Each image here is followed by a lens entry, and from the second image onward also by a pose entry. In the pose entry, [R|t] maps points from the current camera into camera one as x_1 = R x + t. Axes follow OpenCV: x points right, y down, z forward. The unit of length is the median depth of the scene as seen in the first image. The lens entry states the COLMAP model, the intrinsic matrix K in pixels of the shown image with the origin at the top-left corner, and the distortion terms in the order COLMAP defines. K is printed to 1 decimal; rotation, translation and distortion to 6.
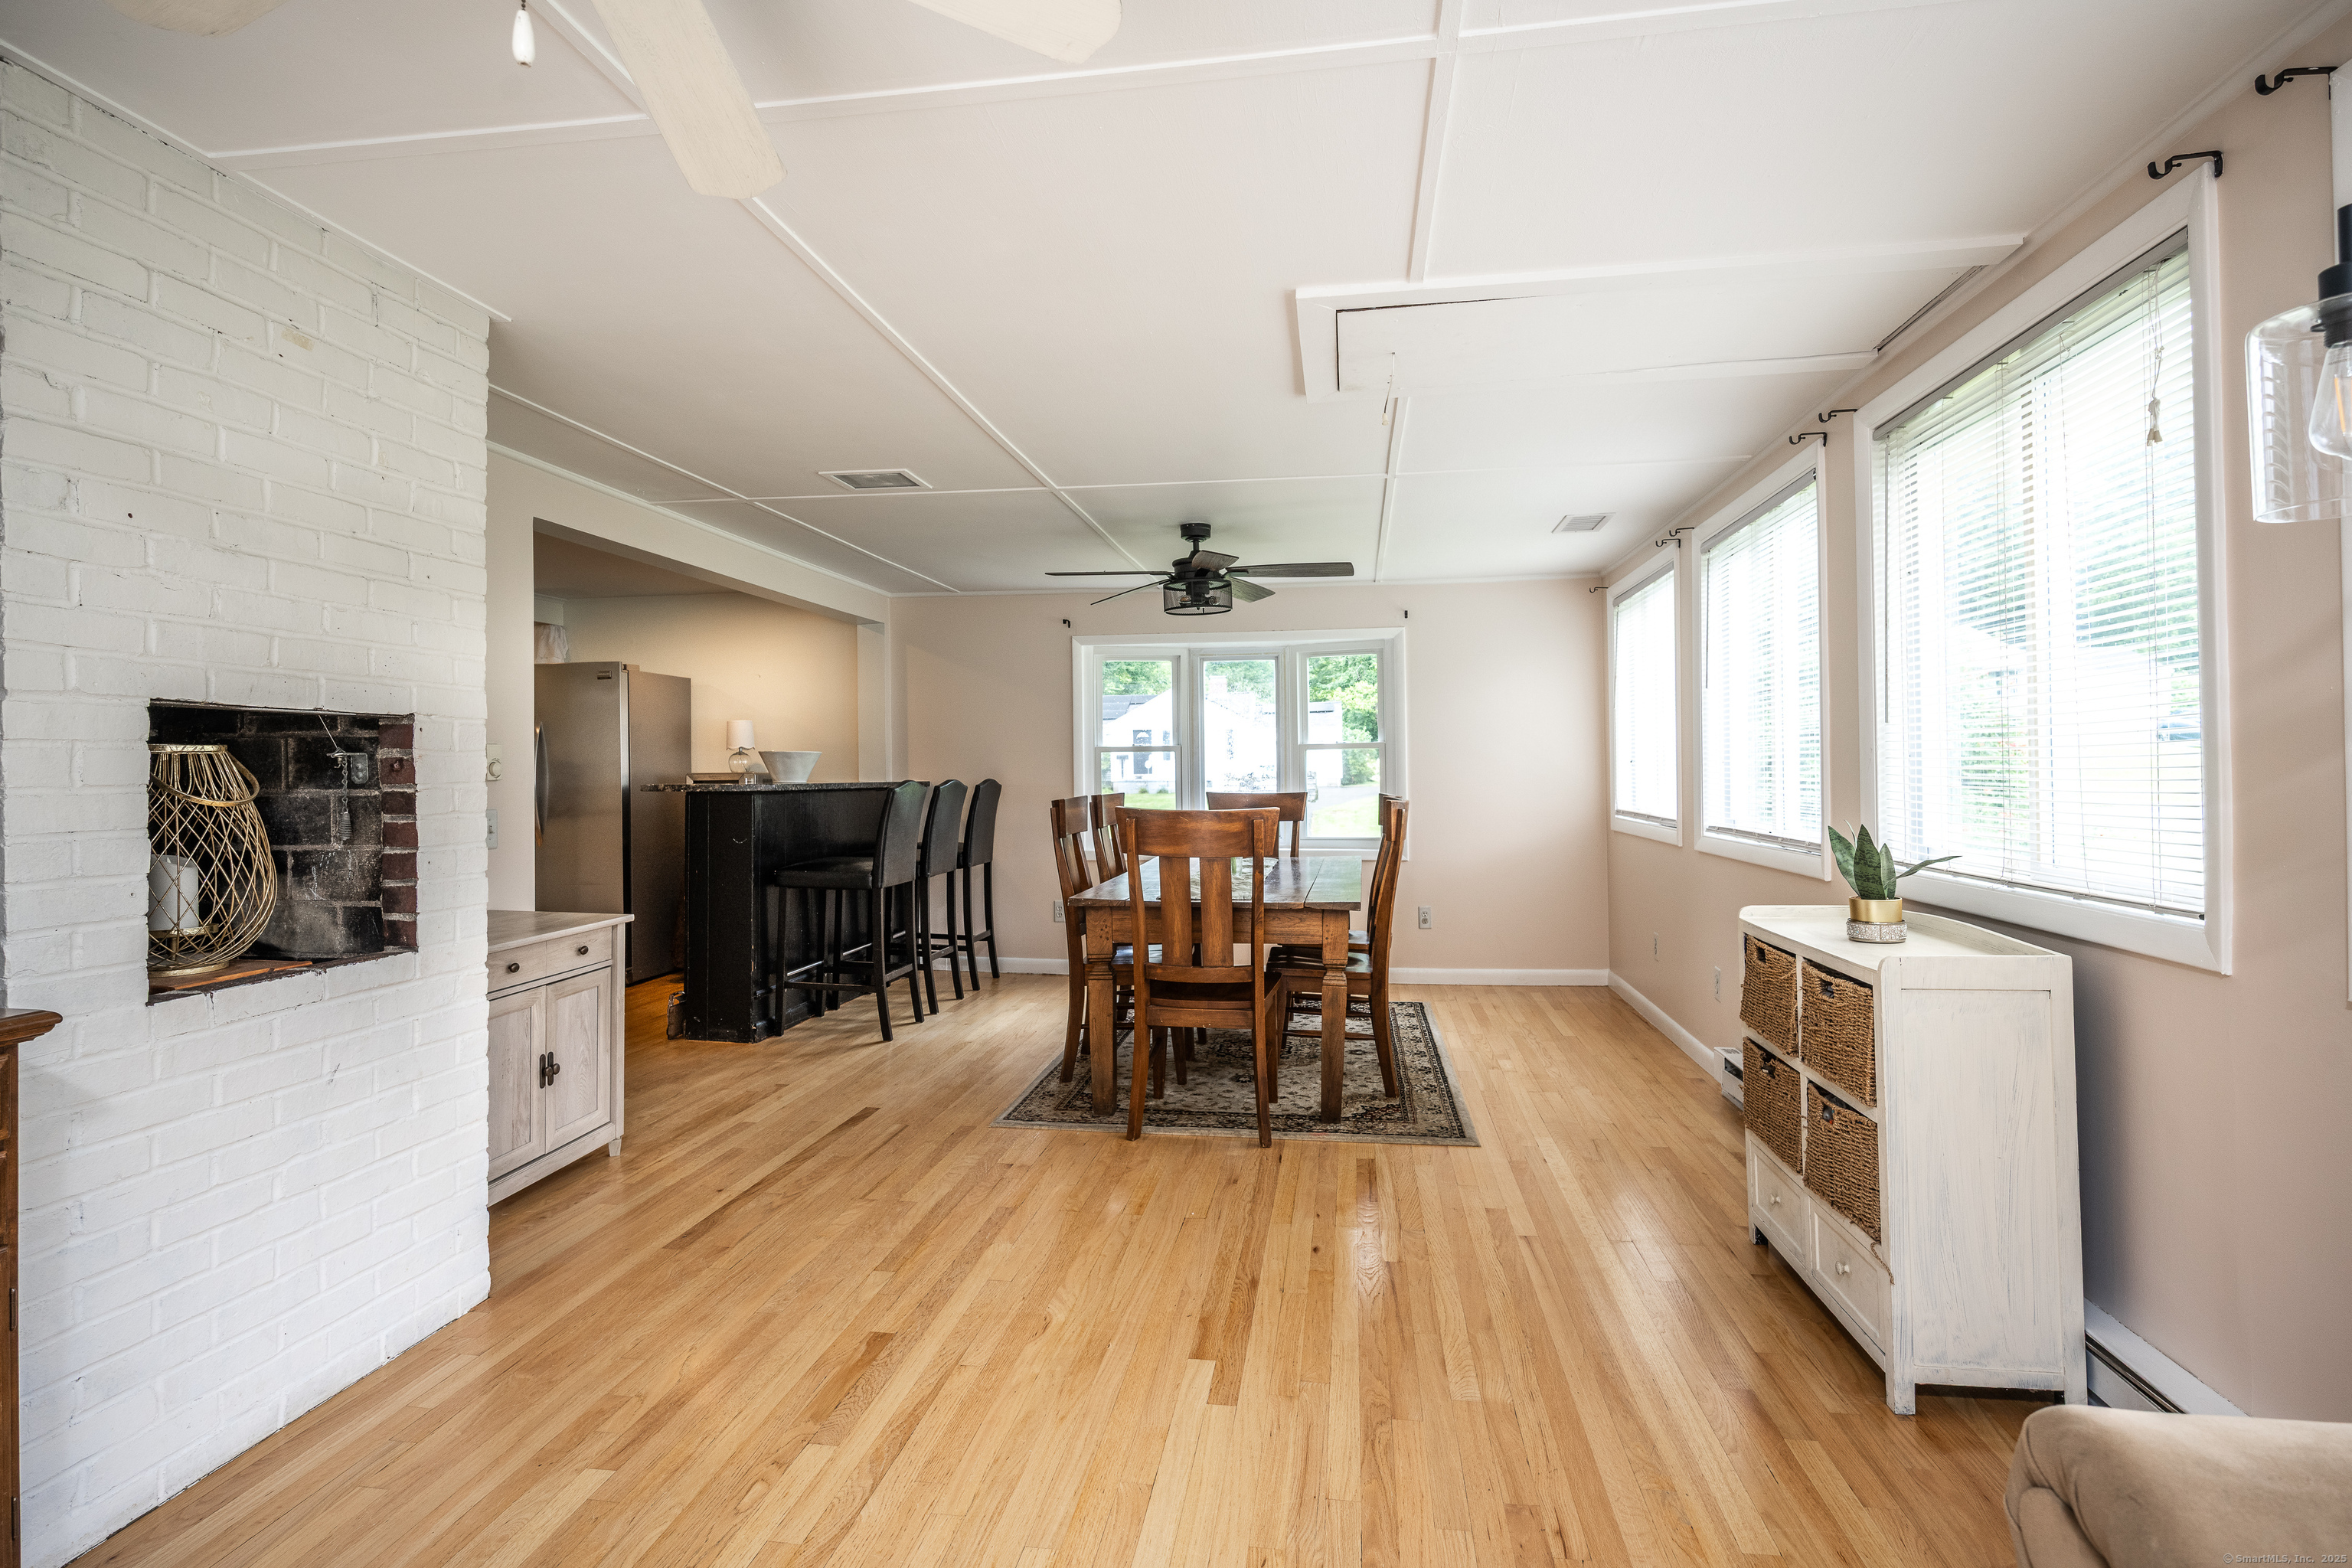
lens RADIAL K [[1154.7, 0, 1173.6], [0, 1154.7, 759.8], [0, 0, 1]] dist [0.001079, 0.000872]
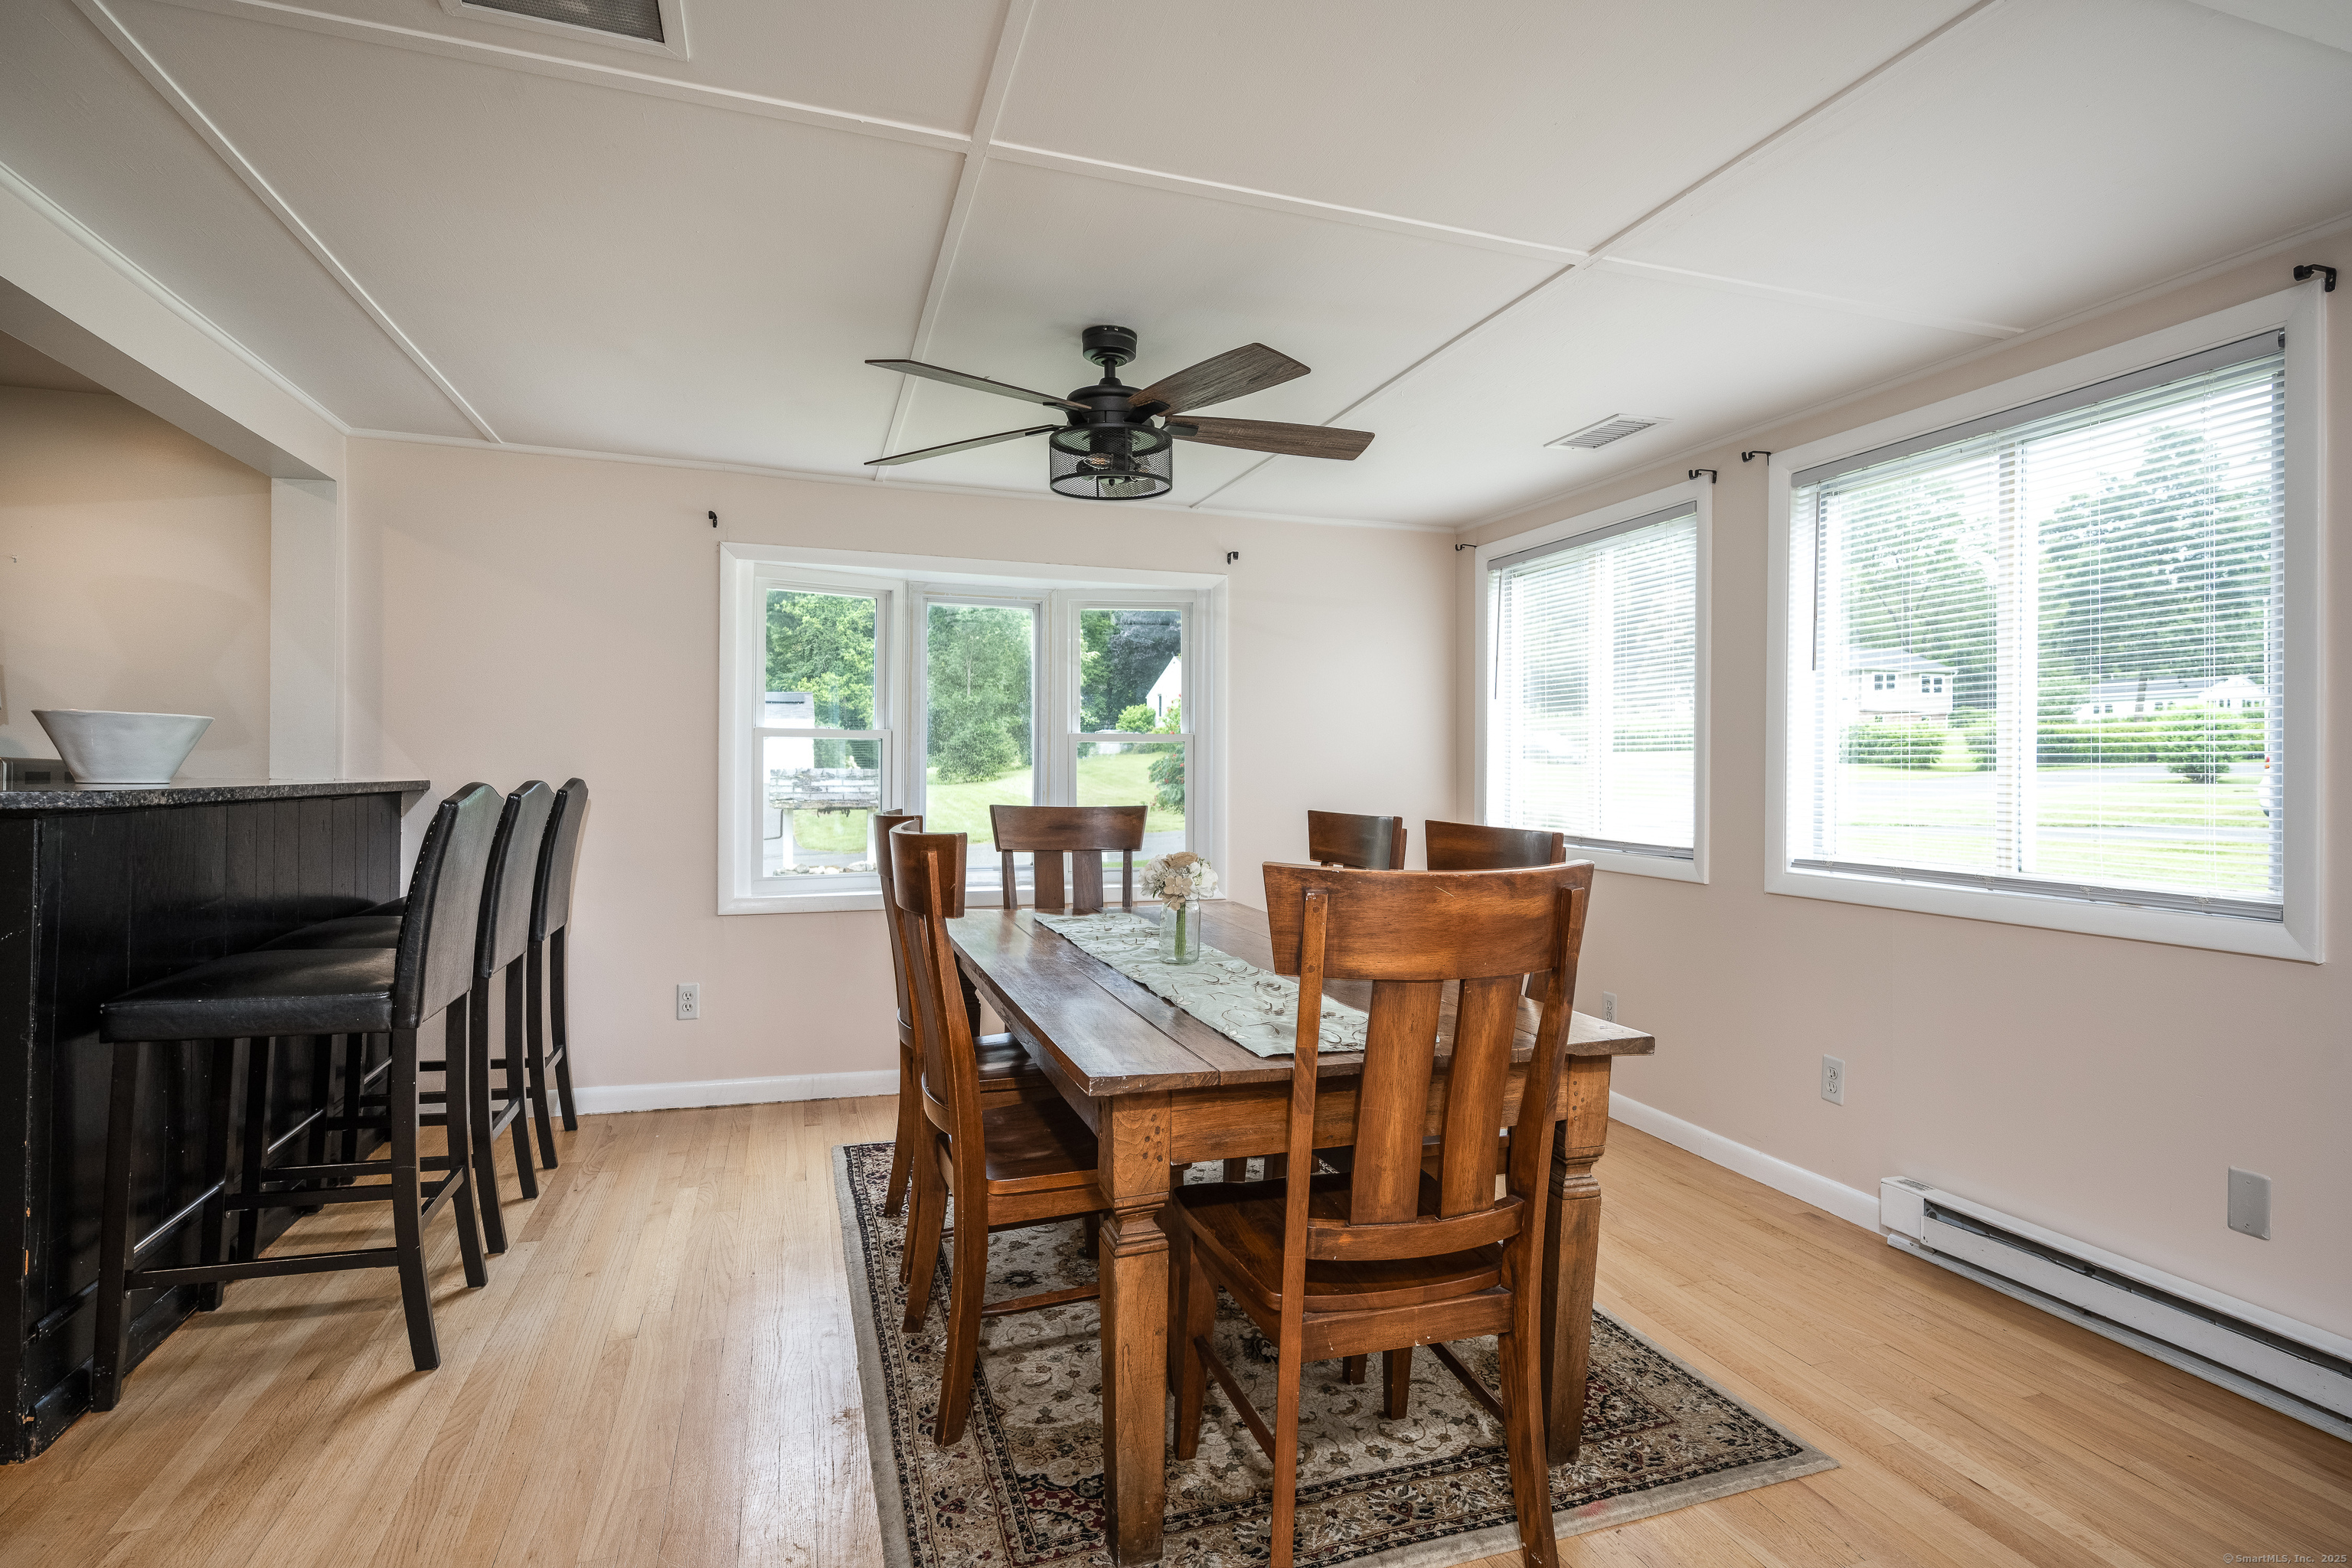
lens RADIAL K [[1154.7, 0, 1173.6], [0, 1154.7, 759.8], [0, 0, 1]] dist [0.001079, 0.000872]
pose [[0.891435, 0.019834, 0.452714, -0.198217], [-0.020855, 0.999779, -0.002737, 0.004495], [-0.452668, -0.007002, 0.891652, 0.475172]]
